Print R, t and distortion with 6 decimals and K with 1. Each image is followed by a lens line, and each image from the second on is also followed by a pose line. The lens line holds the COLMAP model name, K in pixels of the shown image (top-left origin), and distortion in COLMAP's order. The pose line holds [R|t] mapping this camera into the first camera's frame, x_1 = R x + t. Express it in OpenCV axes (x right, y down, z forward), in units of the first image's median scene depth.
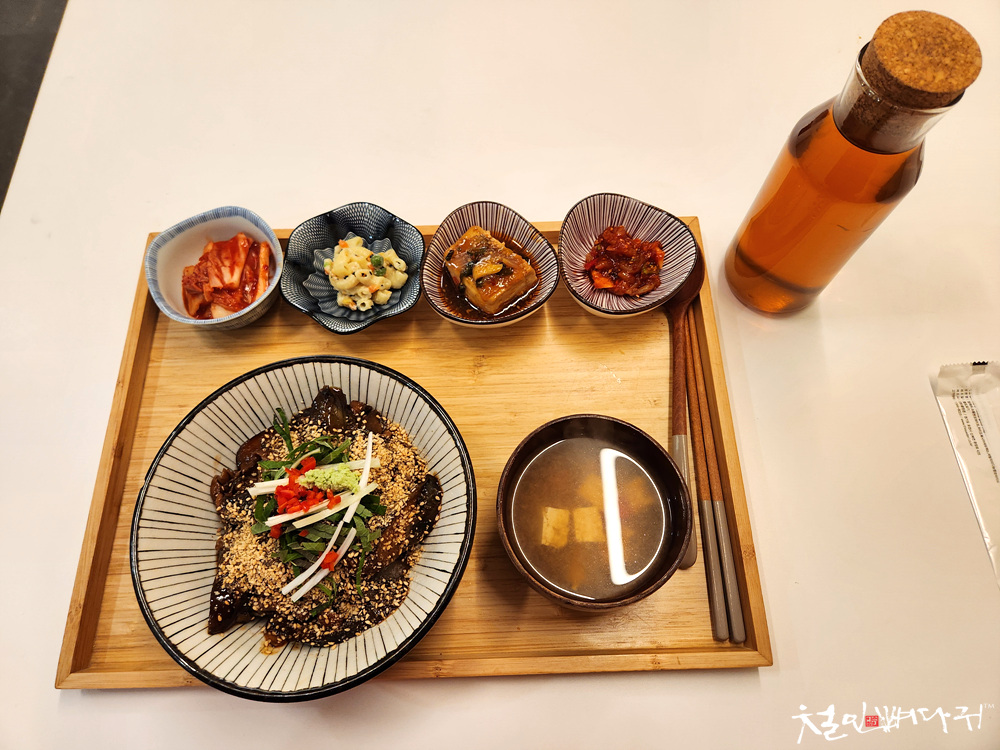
lens RADIAL K [[727.4, 0, 500.0], [0, 727.4, 375.0], [0, 0, 1]] dist [0.056625, -0.063566]
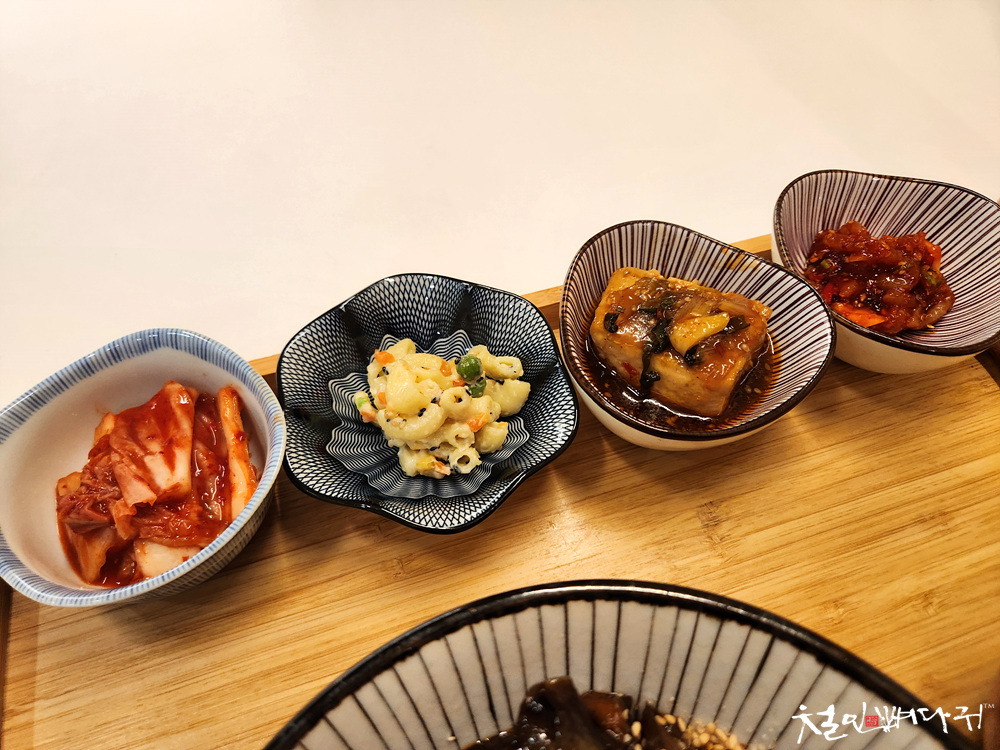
lens RADIAL K [[727.4, 0, 500.0], [0, 727.4, 375.0], [0, 0, 1]] dist [0.056625, -0.063566]
pose [[0.959035, -0.223757, 0.173738, -0.234453], [0.254355, 0.950147, -0.180347, -0.056836], [-0.124723, 0.217150, 0.968137, 0.515477]]
